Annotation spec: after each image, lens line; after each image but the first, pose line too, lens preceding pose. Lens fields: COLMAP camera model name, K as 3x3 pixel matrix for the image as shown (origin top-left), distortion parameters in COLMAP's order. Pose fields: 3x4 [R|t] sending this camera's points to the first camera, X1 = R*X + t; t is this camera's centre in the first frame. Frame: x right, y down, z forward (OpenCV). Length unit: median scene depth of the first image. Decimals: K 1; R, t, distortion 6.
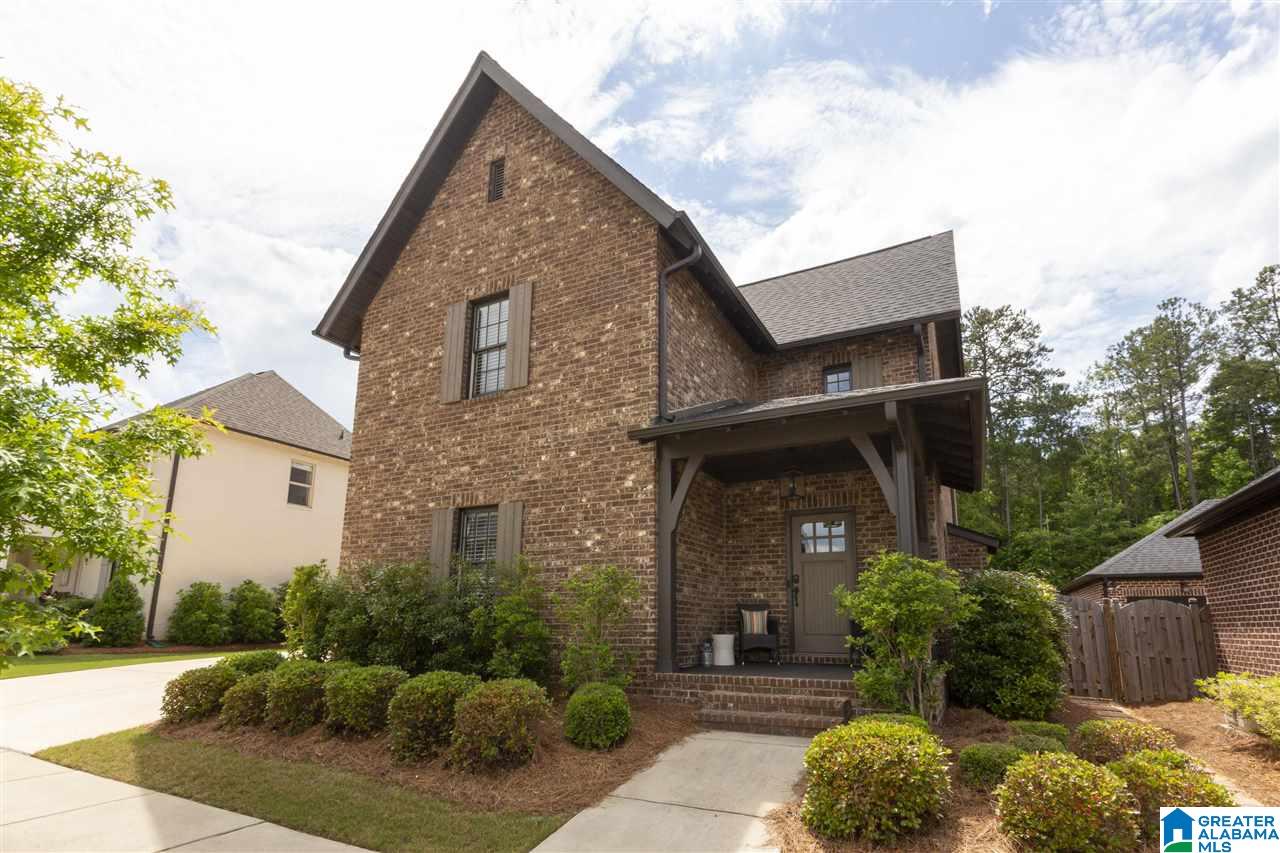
lens RADIAL K [[611.4, 0, 640.0], [0, 611.4, 426.5], [0, 0, 1]] dist [0.001004, 0.000379]
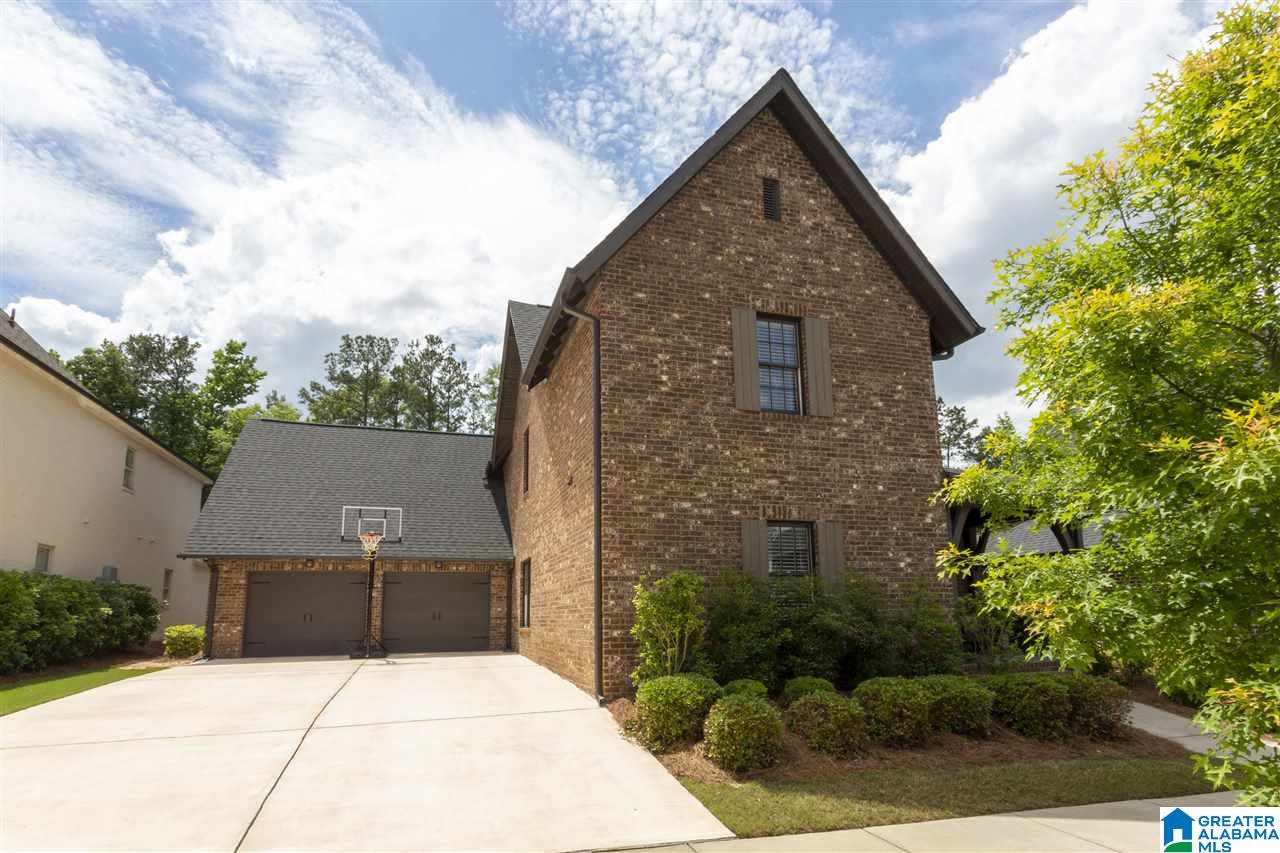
lens RADIAL K [[611.4, 0, 640.0], [0, 611.4, 426.5], [0, 0, 1]] dist [0.001004, 0.000379]
pose [[0.709245, 0.185546, 0.680106, -1.232716], [-0.202373, 0.977723, -0.055698, 0.085985], [-0.675290, -0.098132, 0.730995, 0.439324]]
